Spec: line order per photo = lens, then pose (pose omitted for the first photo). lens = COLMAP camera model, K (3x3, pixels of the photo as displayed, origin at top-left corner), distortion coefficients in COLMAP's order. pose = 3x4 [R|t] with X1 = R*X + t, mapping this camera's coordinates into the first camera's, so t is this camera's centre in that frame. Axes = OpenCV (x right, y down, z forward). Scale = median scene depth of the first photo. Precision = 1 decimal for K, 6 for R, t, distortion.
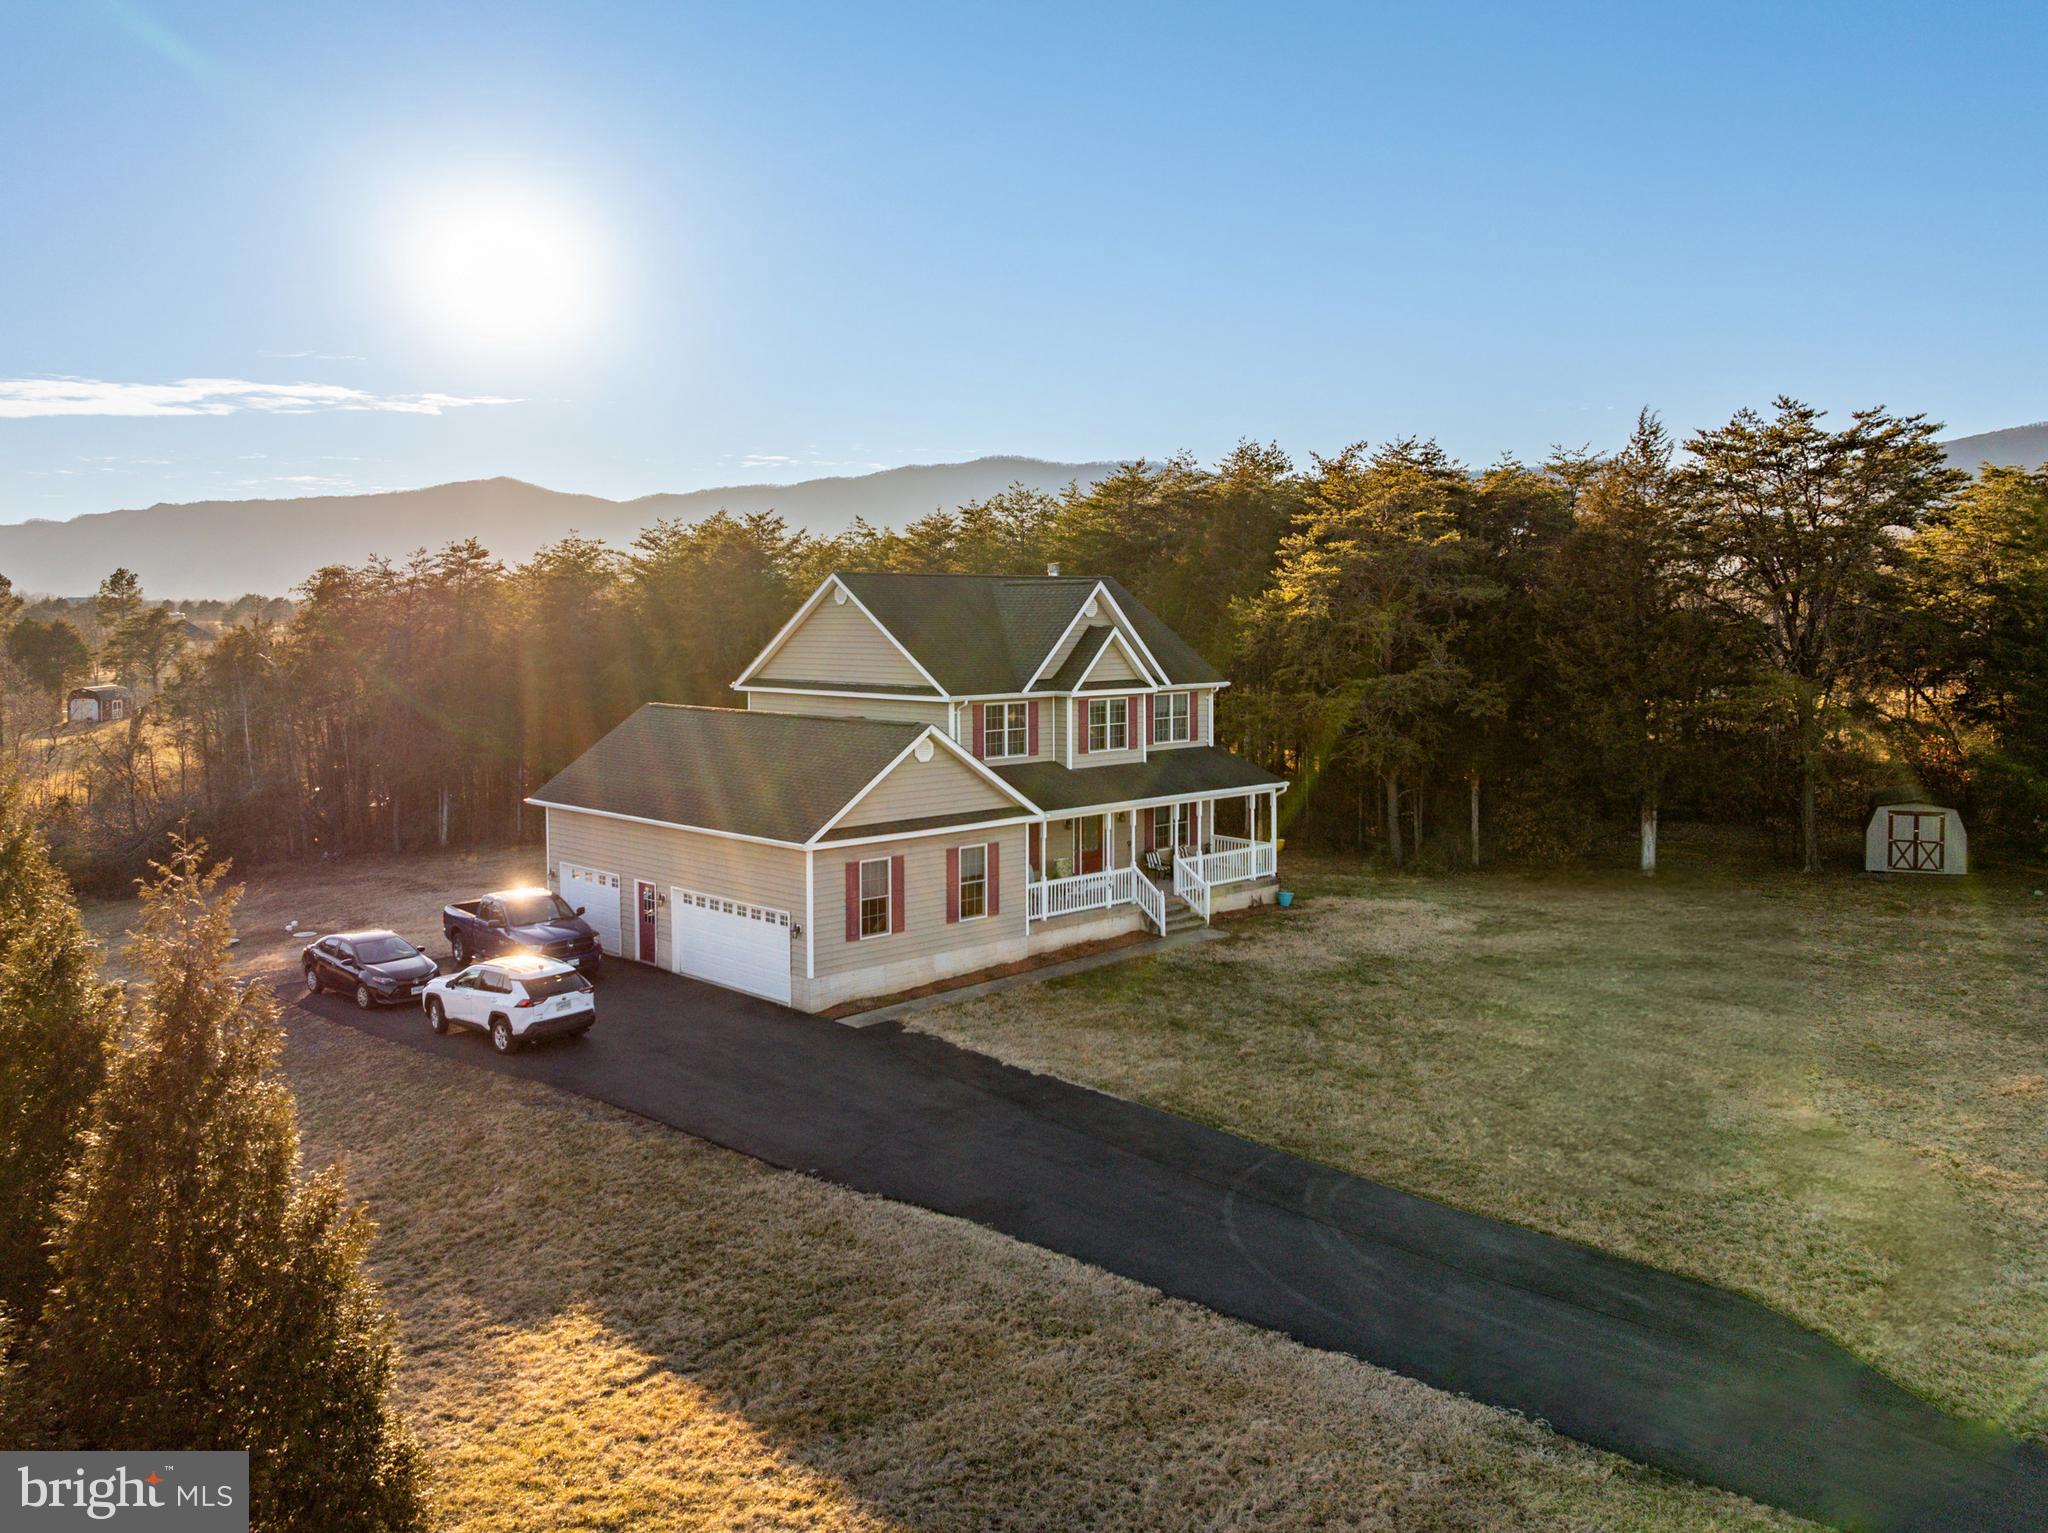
lens RADIAL K [[1553.0, 0, 1008.2], [0, 1553.0, 758.7], [0, 0, 1]] dist [-0.009626, -0.002034]
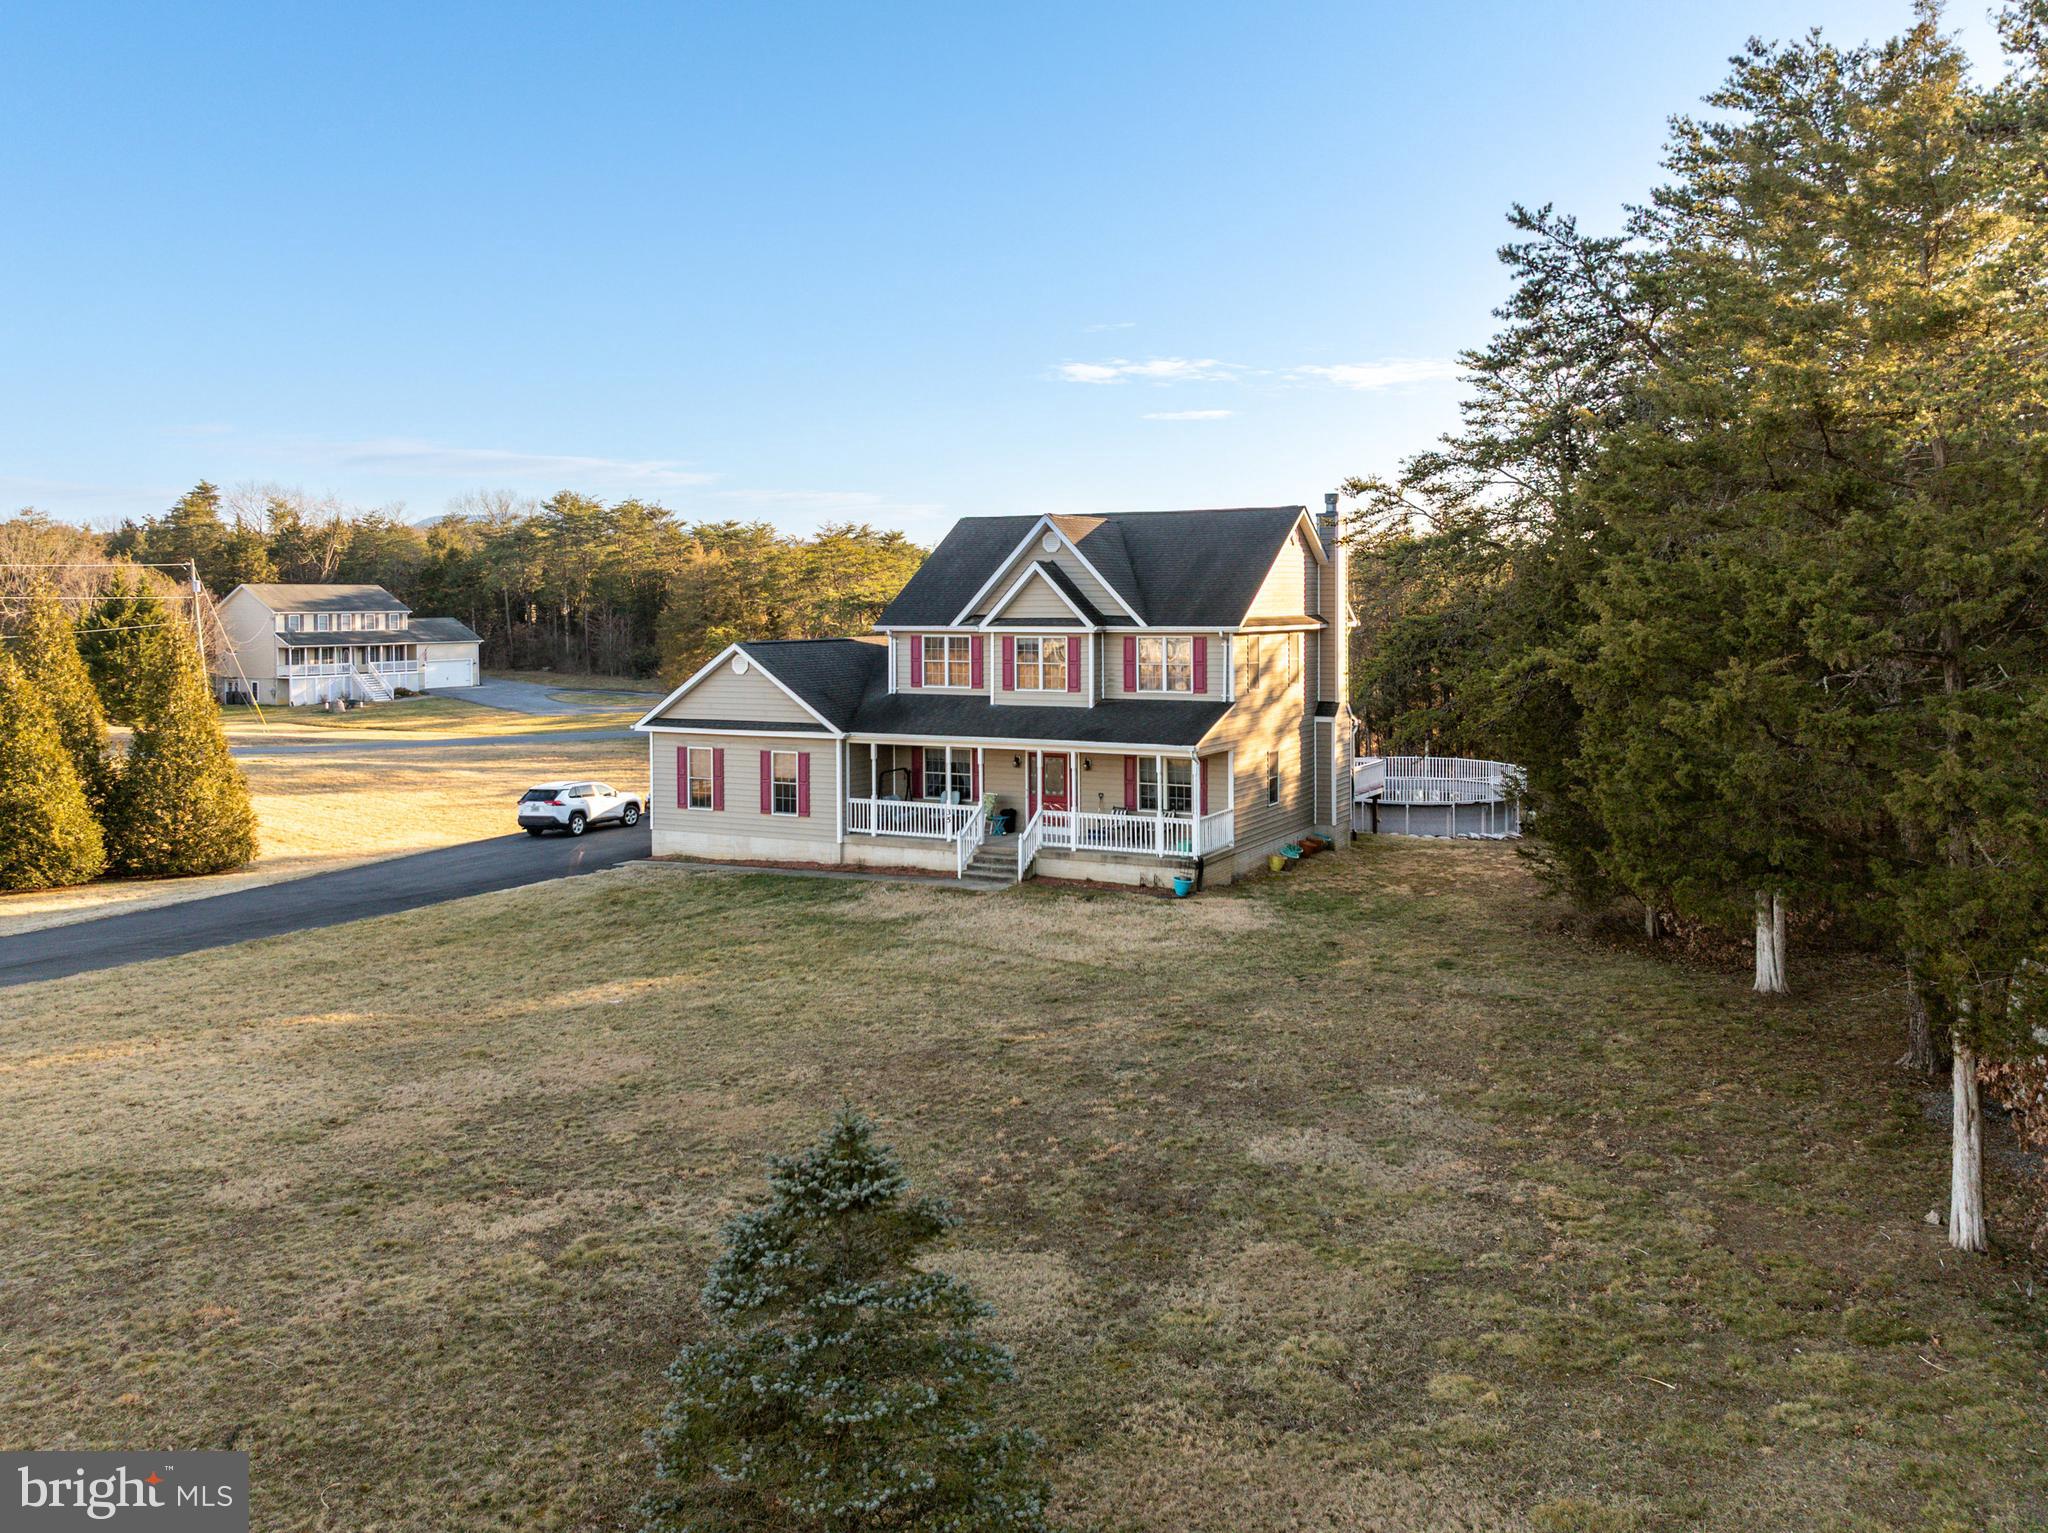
lens RADIAL K [[1626.4, 0, 1071.9], [0, 1626.4, 669.7], [0, 0, 1]] dist [0.011096, -0.008553]
pose [[0.339120, 0.049705, -0.939429, 1.066468], [-0.078265, 0.996632, 0.024479, -0.046249], [0.937482, 0.065223, 0.341867, 0.702929]]
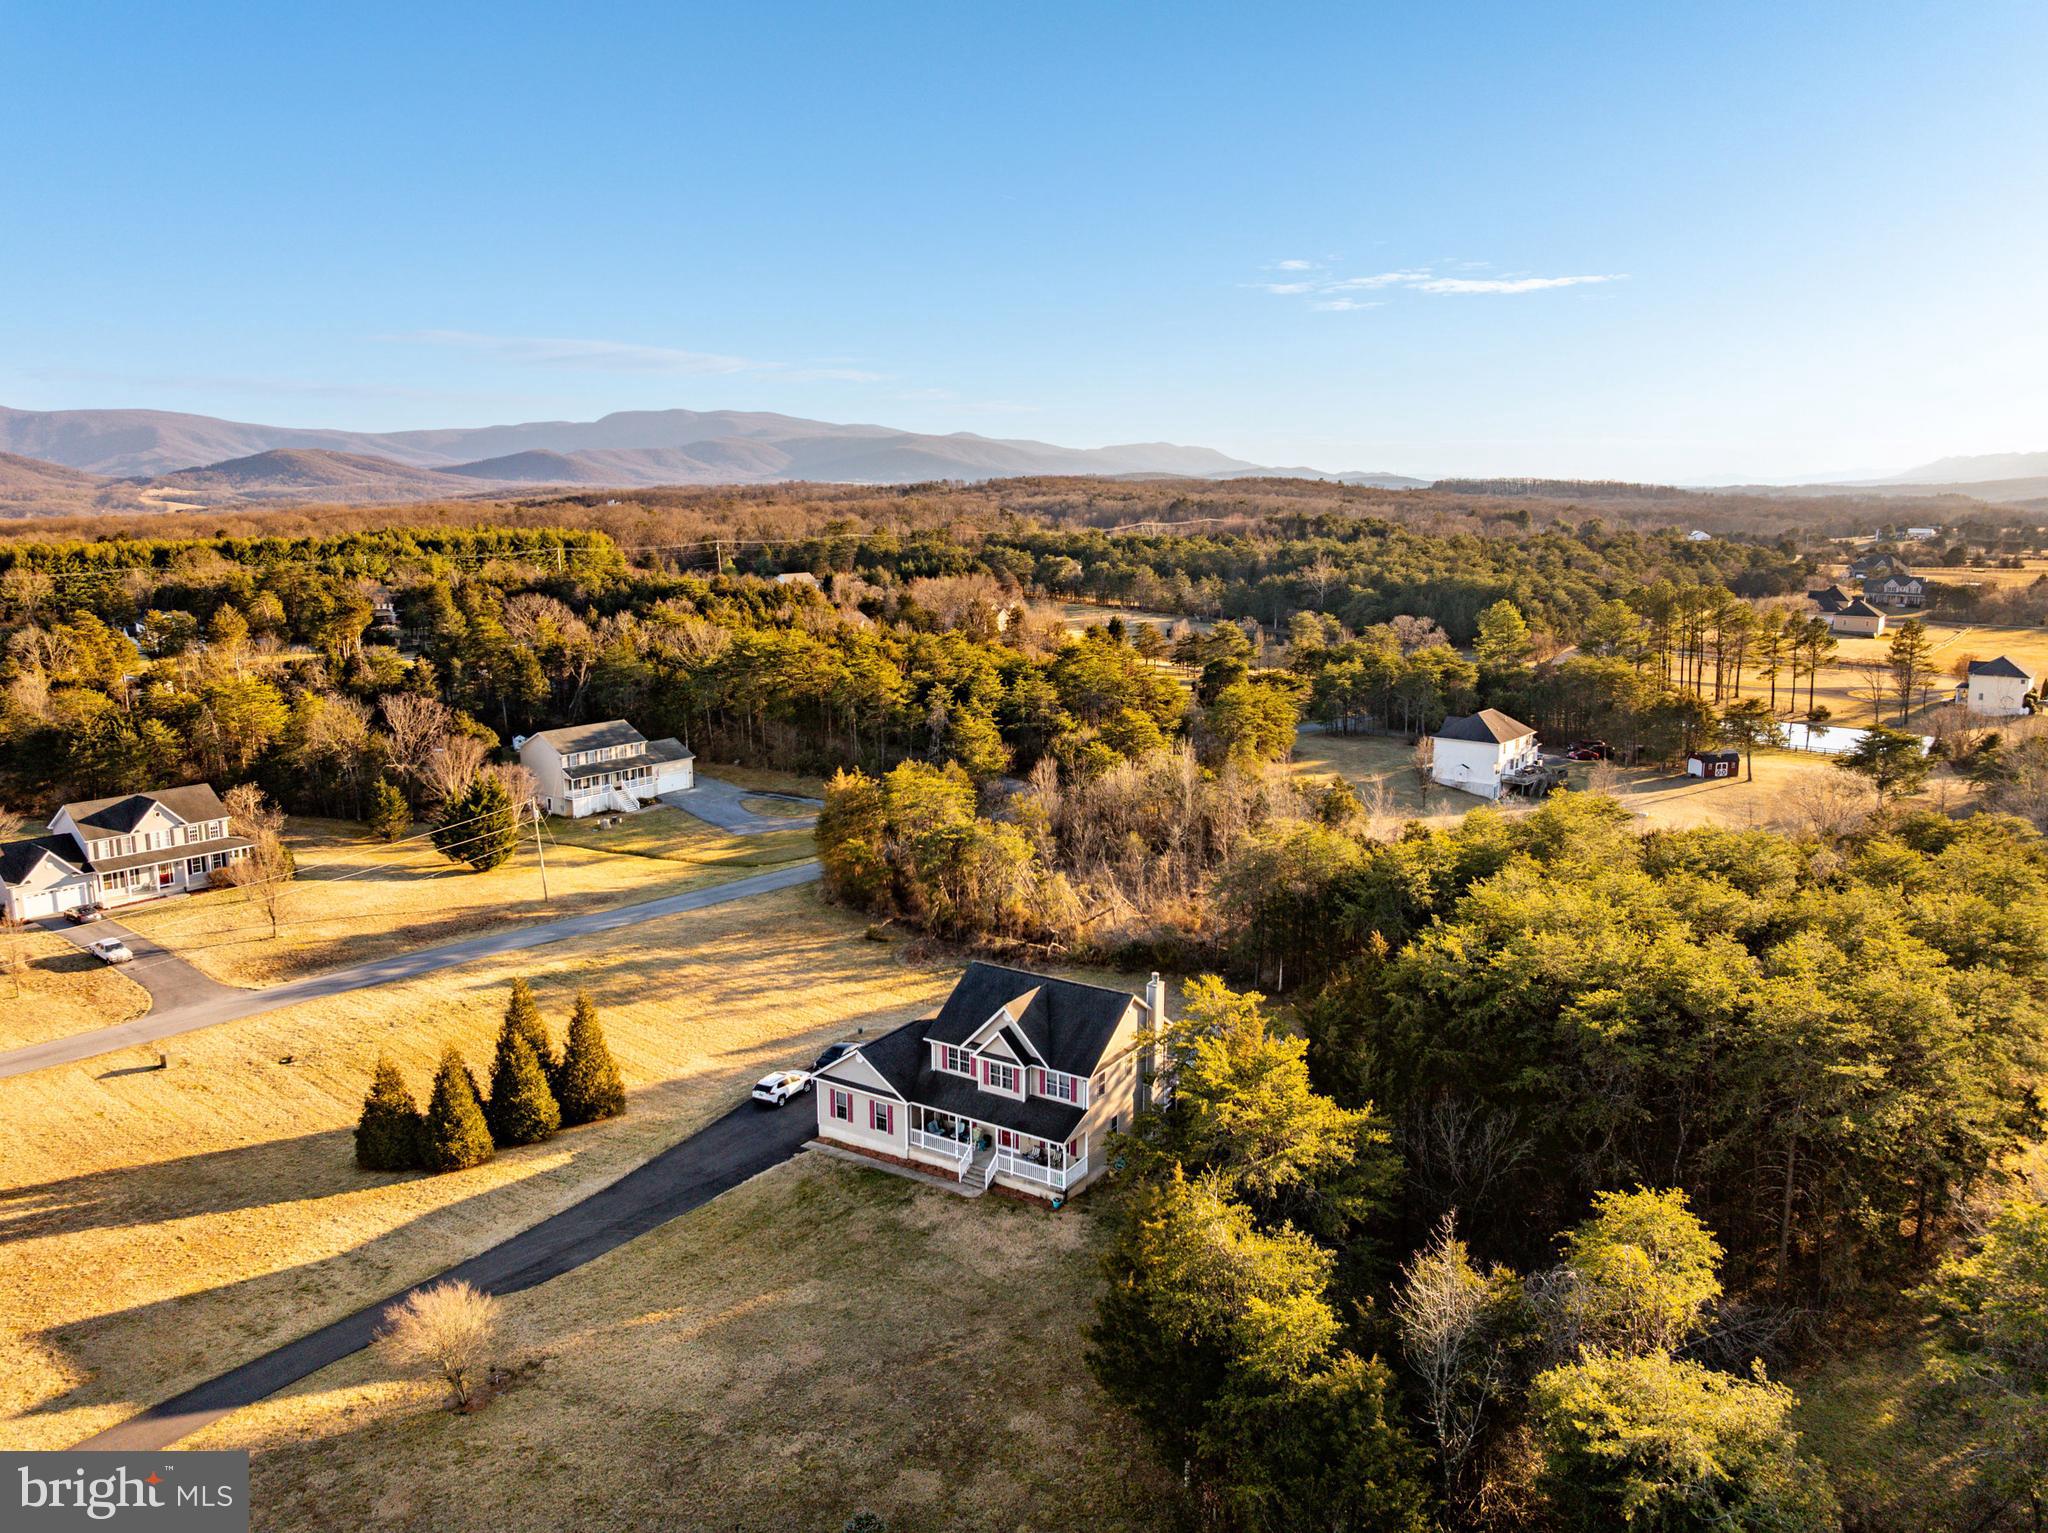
lens RADIAL K [[1441.9, 0, 1034.9], [0, 1441.9, 769.2], [0, 0, 1]] dist [-0.028512, 0.002582]
pose [[0.247693, 0.192034, -0.949616, 1.849402], [-0.080858, 0.980837, 0.177257, -0.779297], [0.965458, 0.032879, 0.258474, 0.571793]]
